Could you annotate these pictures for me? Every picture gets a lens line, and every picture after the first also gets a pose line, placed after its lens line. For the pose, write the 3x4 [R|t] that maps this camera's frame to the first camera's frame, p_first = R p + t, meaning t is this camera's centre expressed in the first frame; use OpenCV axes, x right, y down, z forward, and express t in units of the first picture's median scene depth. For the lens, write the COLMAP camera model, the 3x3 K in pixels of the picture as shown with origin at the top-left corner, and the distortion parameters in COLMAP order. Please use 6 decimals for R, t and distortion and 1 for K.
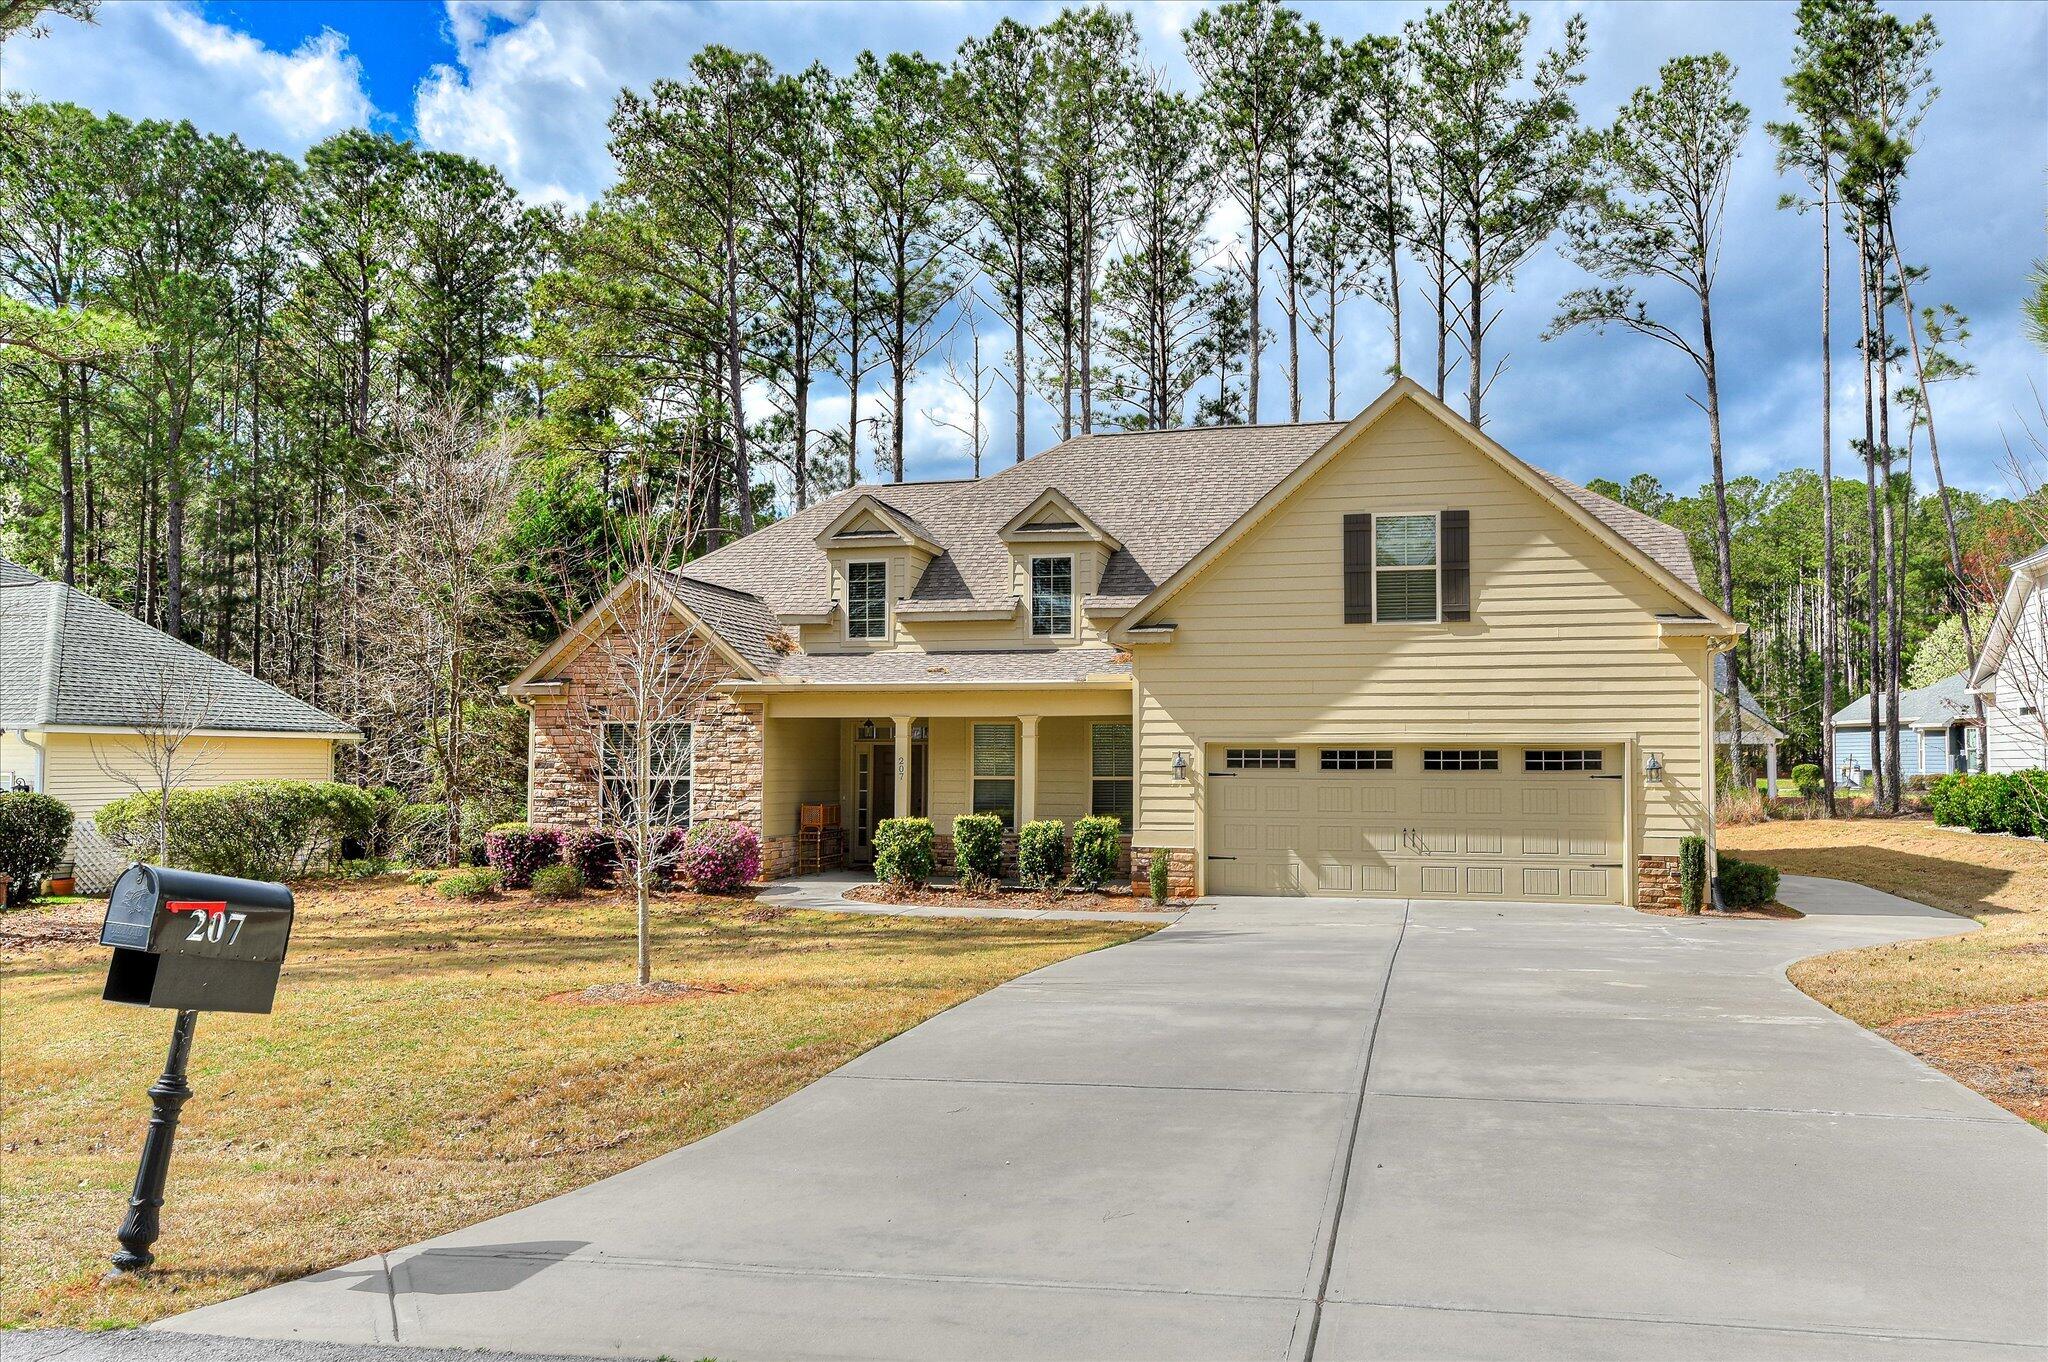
lens RADIAL K [[1896.1, 0, 1021.8], [0, 1896.1, 696.0], [0, 0, 1]] dist [0.053883, -0.032738]
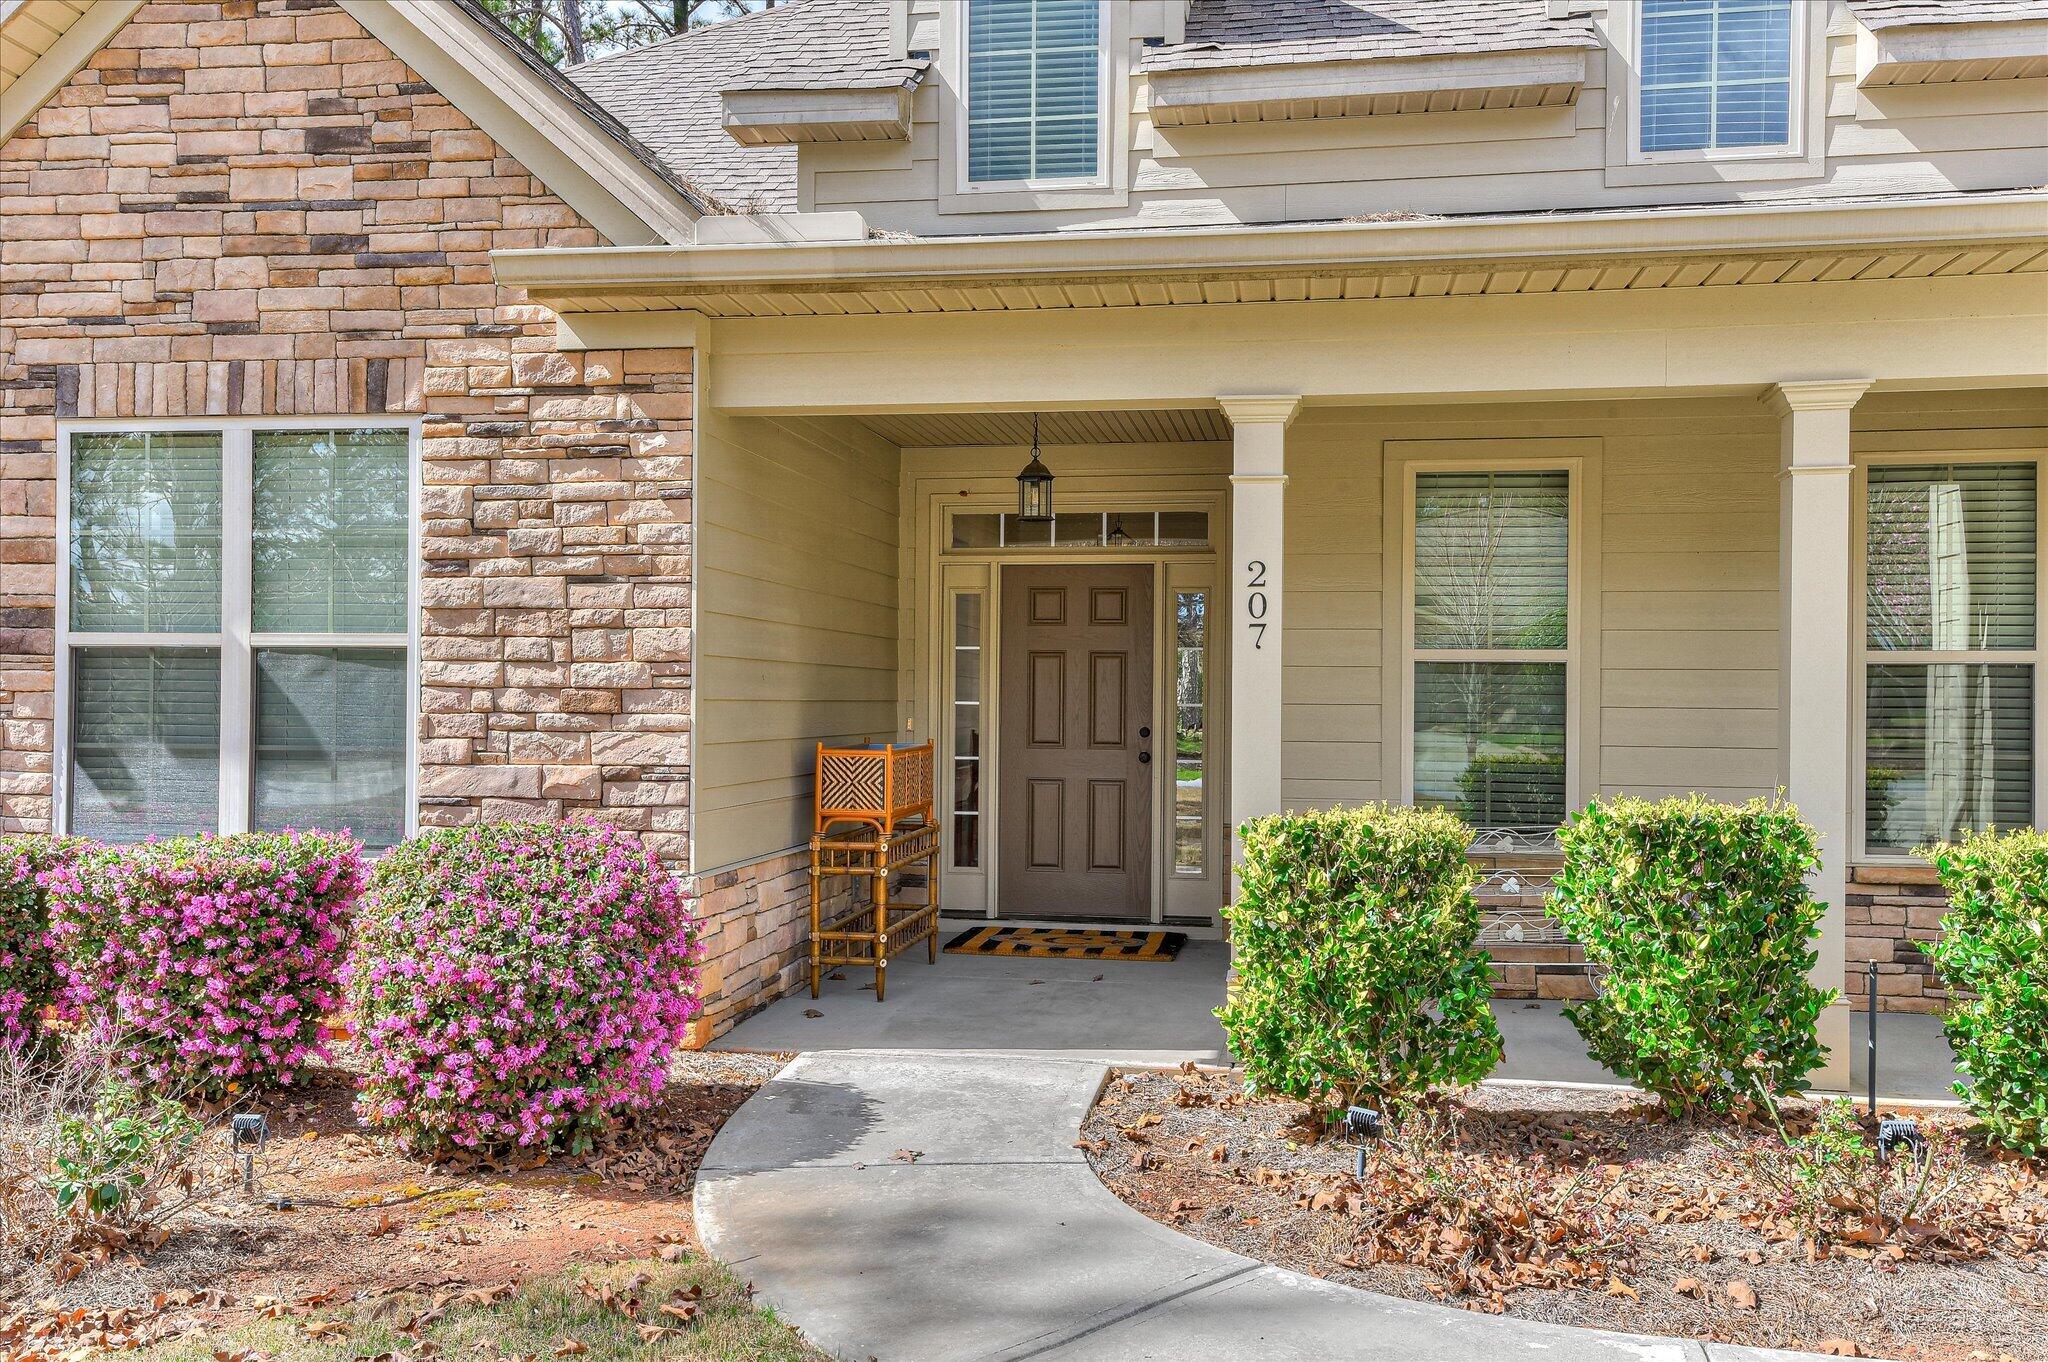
lens RADIAL K [[1896.1, 0, 988.1], [0, 1896.1, 704.0], [0, 0, 1]] dist [0.053883, -0.032738]
pose [[0.997466, 0.005284, 0.070943, -0.110469], [-0.007946, 0.999273, 0.037294, 0.040137], [-0.070694, -0.037763, 0.996783, 0.711976]]
